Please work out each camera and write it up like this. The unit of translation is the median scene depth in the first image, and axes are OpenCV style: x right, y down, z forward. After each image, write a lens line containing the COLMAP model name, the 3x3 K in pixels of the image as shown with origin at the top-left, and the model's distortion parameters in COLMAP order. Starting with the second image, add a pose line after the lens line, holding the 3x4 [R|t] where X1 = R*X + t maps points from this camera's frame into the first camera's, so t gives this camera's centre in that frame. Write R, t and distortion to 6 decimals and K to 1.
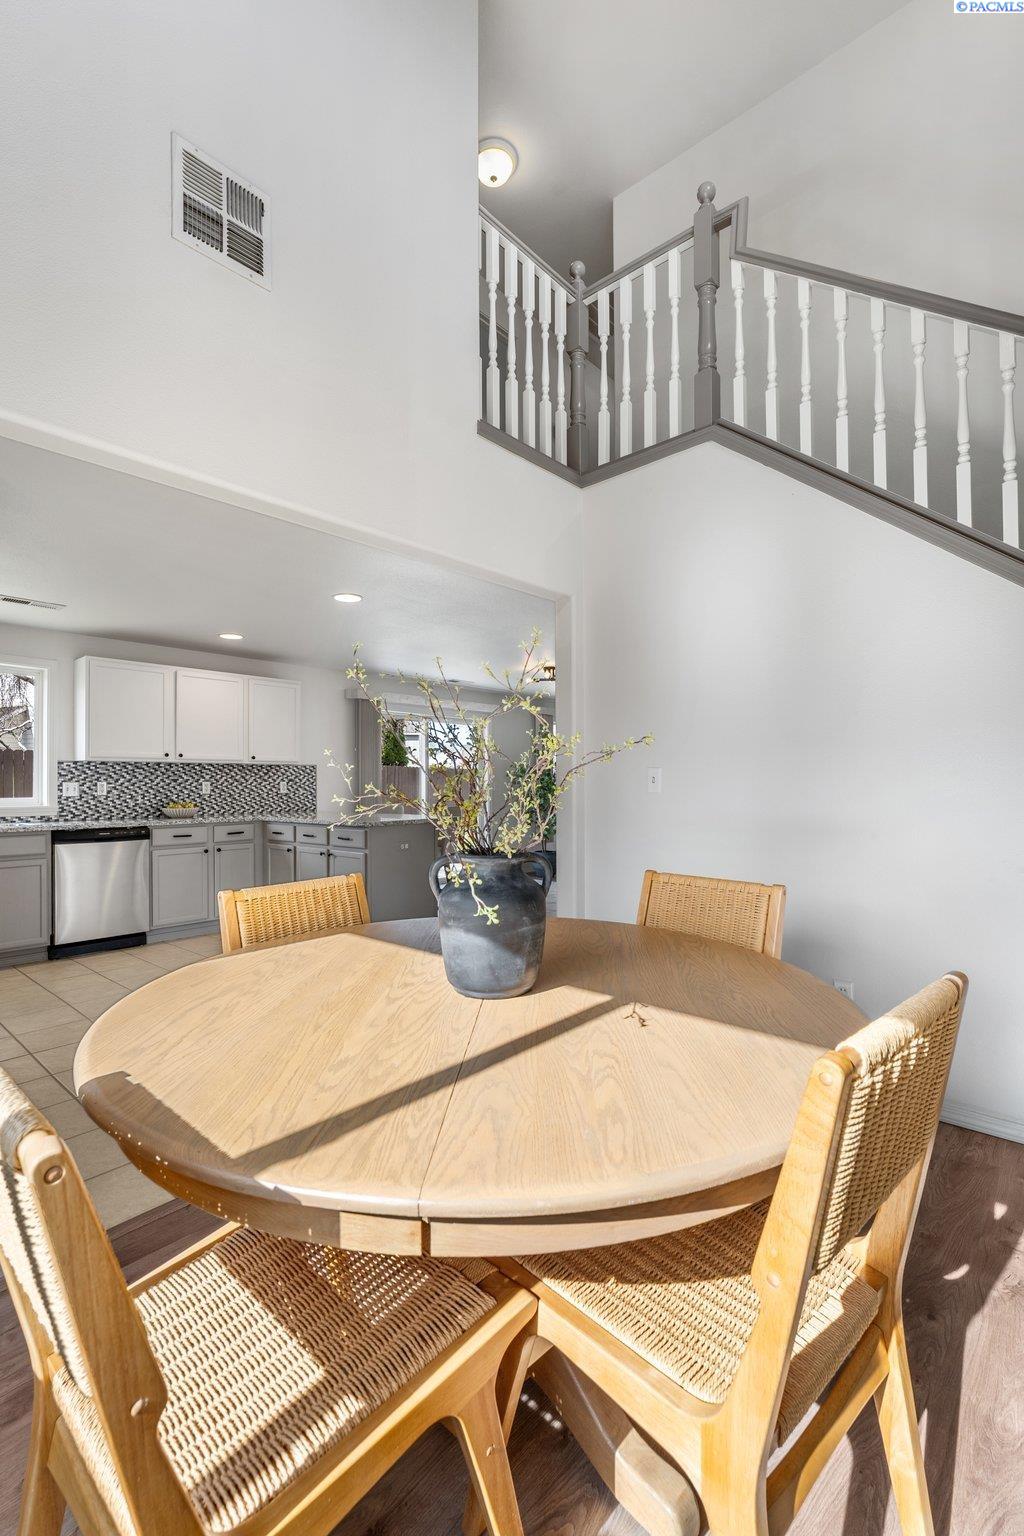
lens RADIAL K [[682.6, 0, 512.9], [0, 682.6, 780.4], [0, 0, 1]] dist [-0.014146, 0.002677]
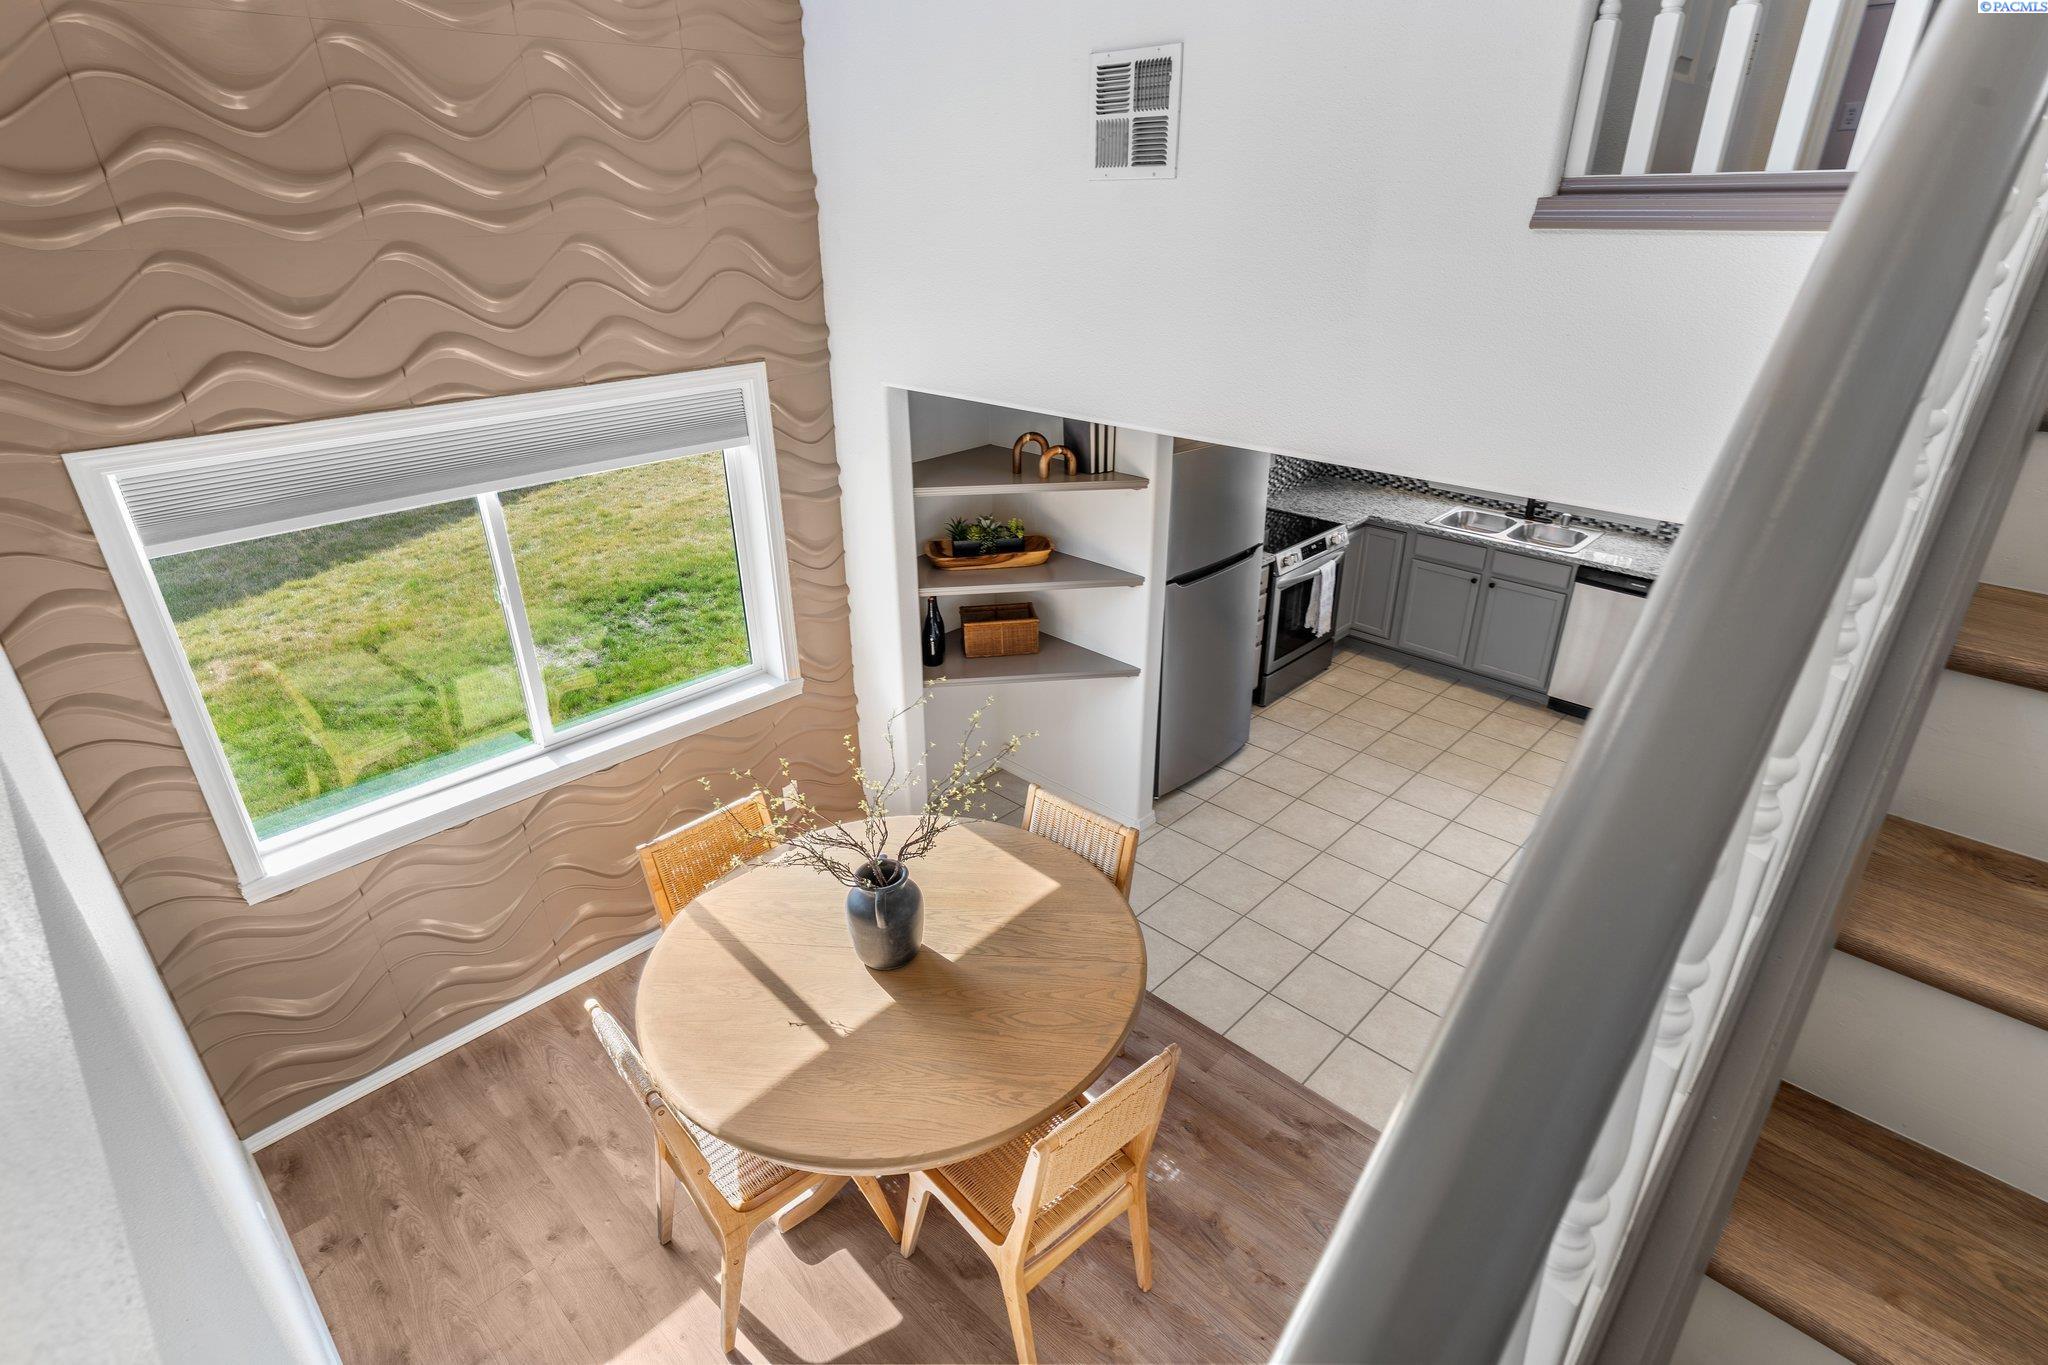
lens RADIAL K [[1018.7, 0, 993.7], [0, 1018.7, 688.7], [0, 0, 1]] dist [-0.008289, 0.000459]
pose [[-0.059179, 0.440027, -0.896032, 0.414138], [0.024436, 0.897975, 0.439367, -0.284594], [0.997948, 0.004106, -0.063894, 0.344468]]
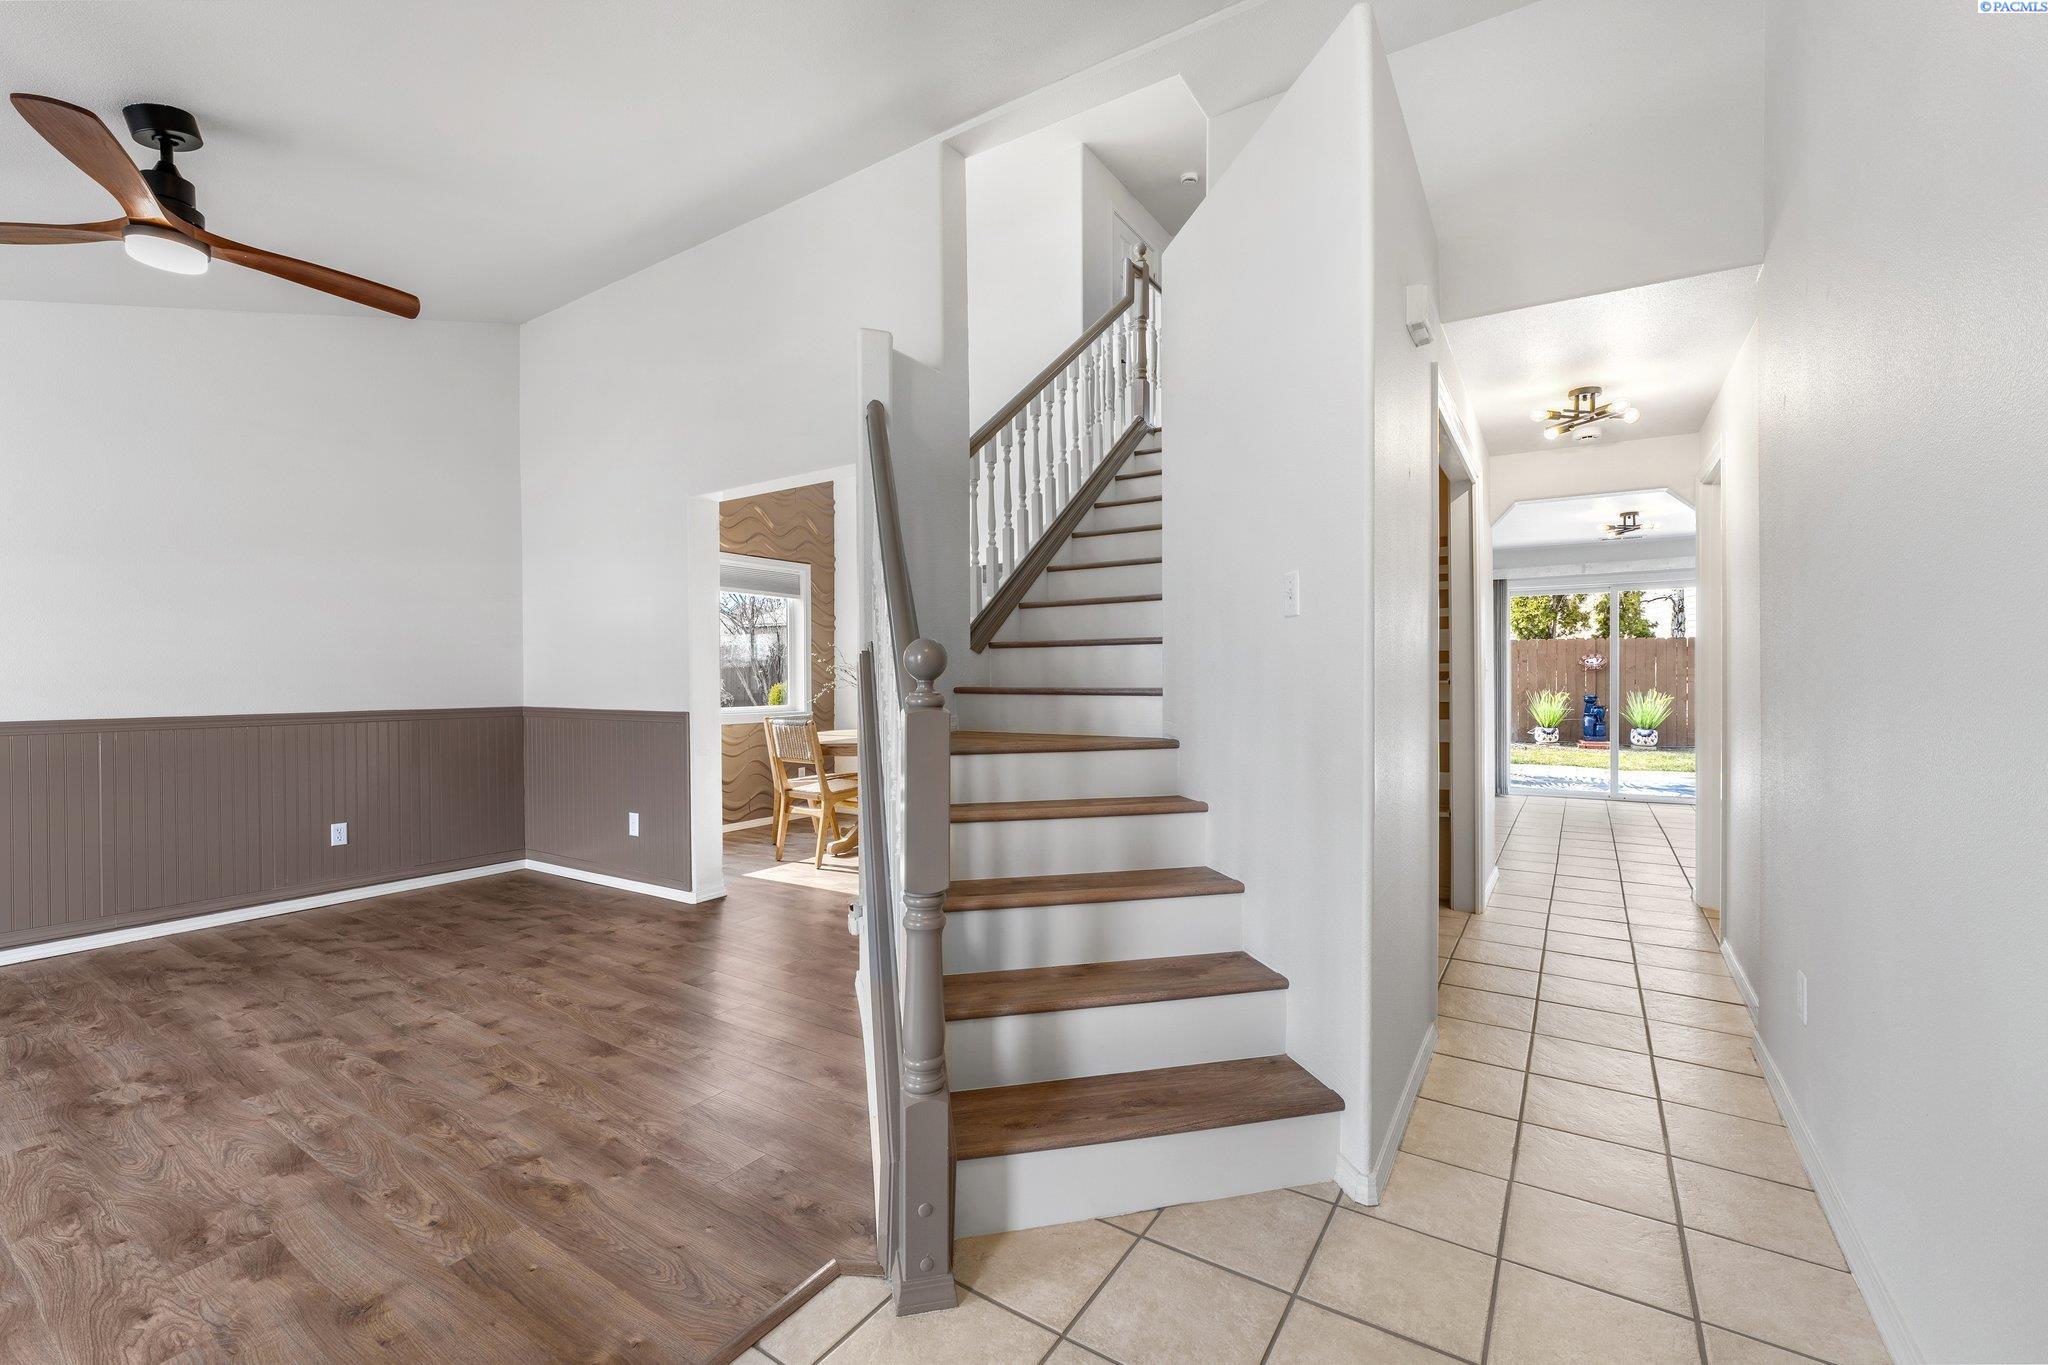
lens RADIAL K [[871.0, 0, 1035.0], [0, 871.0, 672.5], [0, 0, 1]] dist [-0.012569, 0.003740]
pose [[0.158982, -0.003331, -0.987276, 1.156798], [0.013131, 0.999913, -0.001259, 0.002508], [0.987194, -0.012763, 0.159012, 0.274293]]
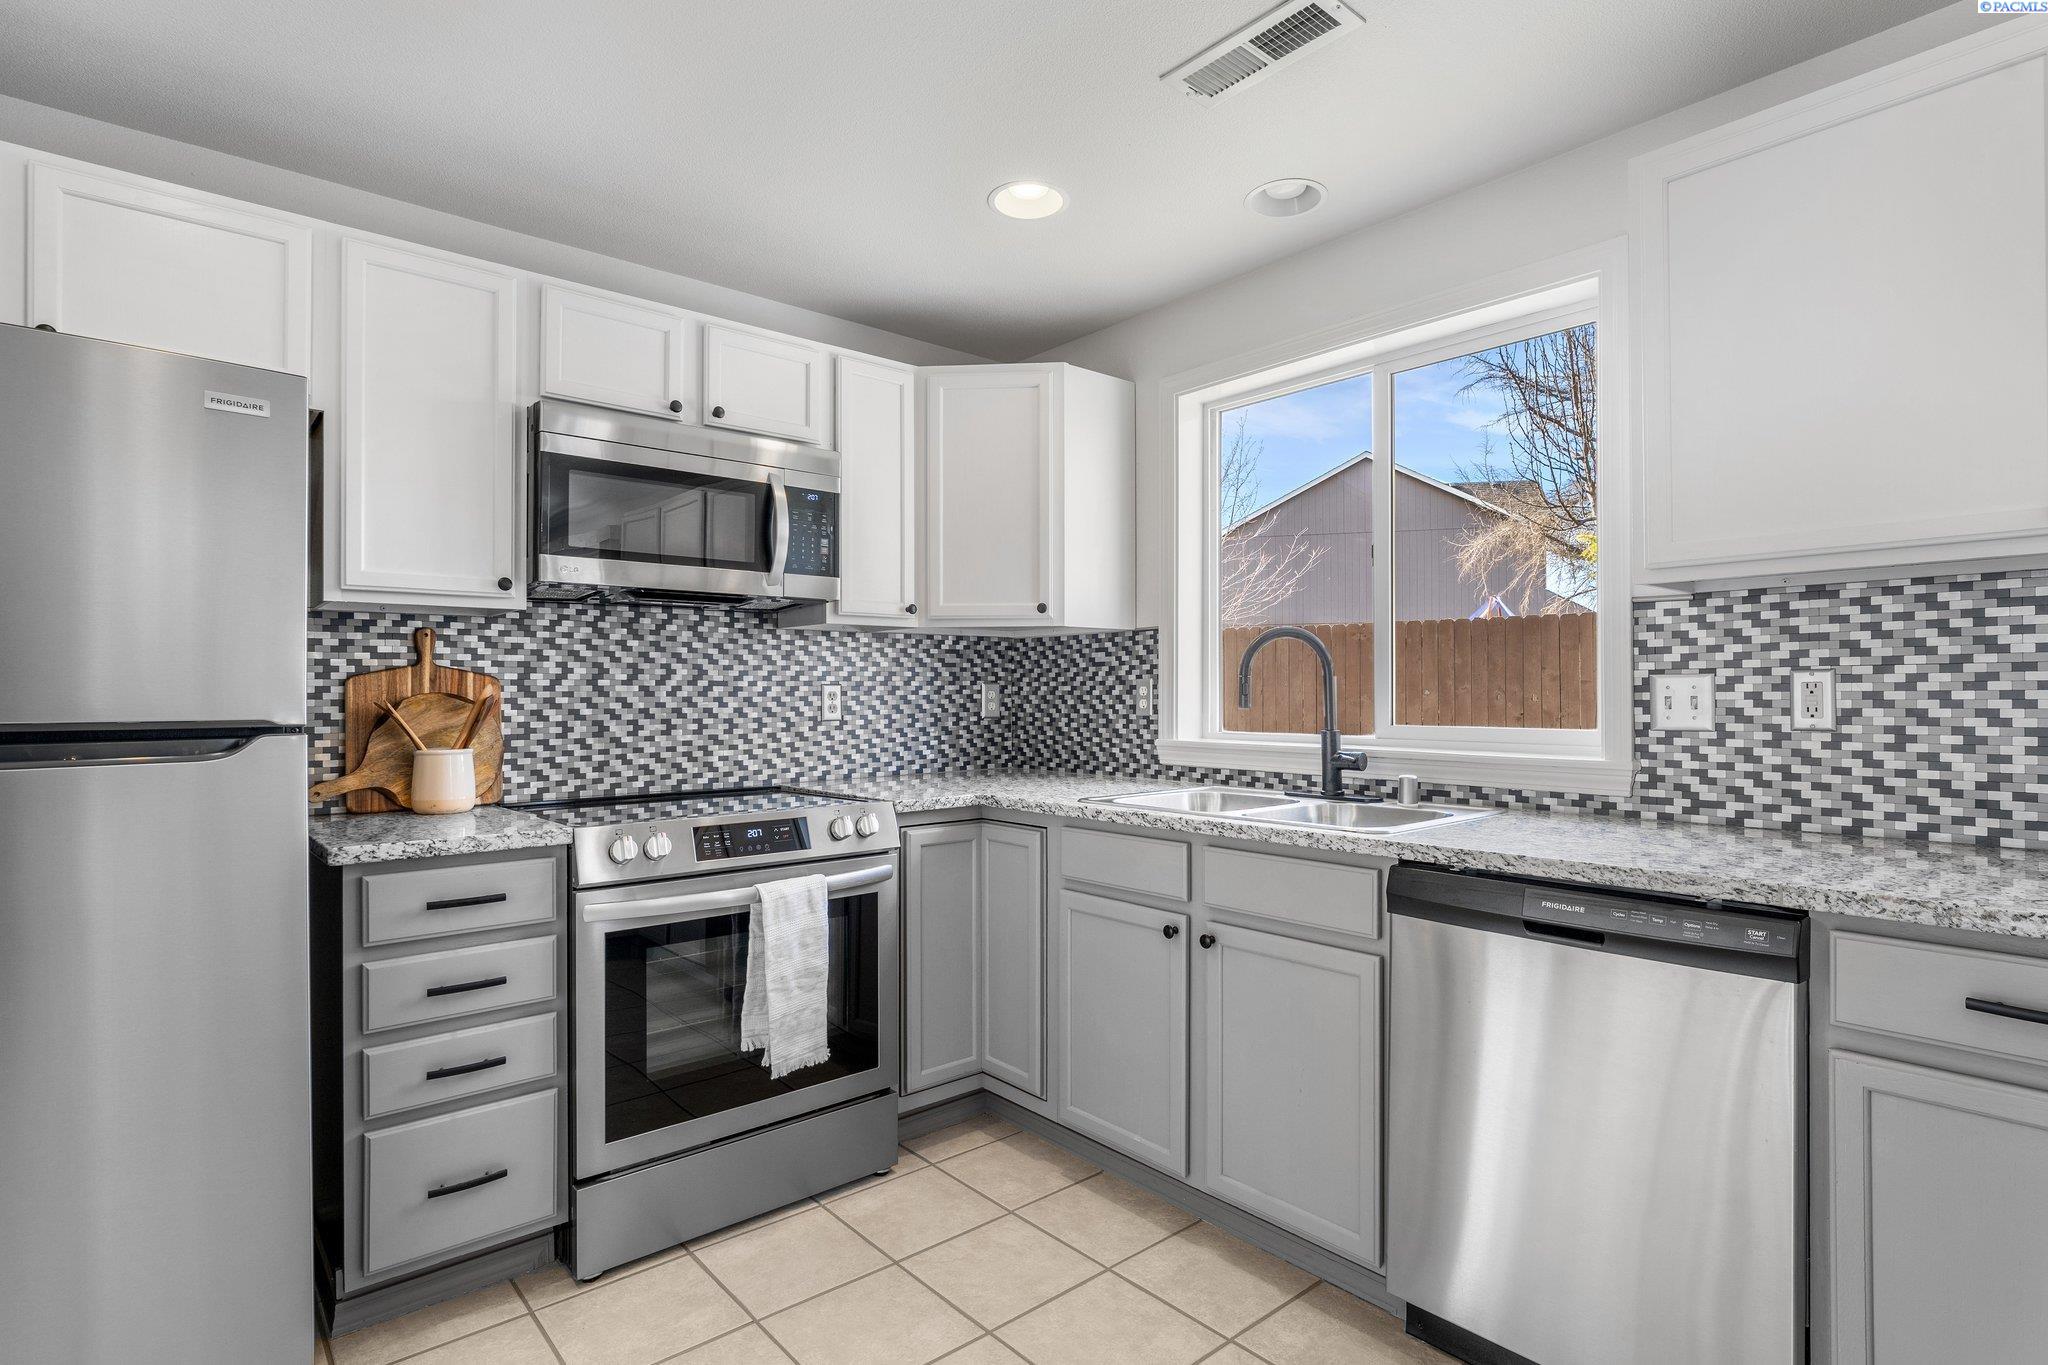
lens RADIAL K [[1004.2, 0, 1025.4], [0, 1004.2, 689.5], [0, 0, 1]] dist [-0.005856, -0.001800]
pose [[-0.110697, -0.000801, -0.993854, -0.235454], [0.010466, 0.999943, -0.001972, 0.006234], [0.993799, -0.010619, -0.110682, 0.775519]]
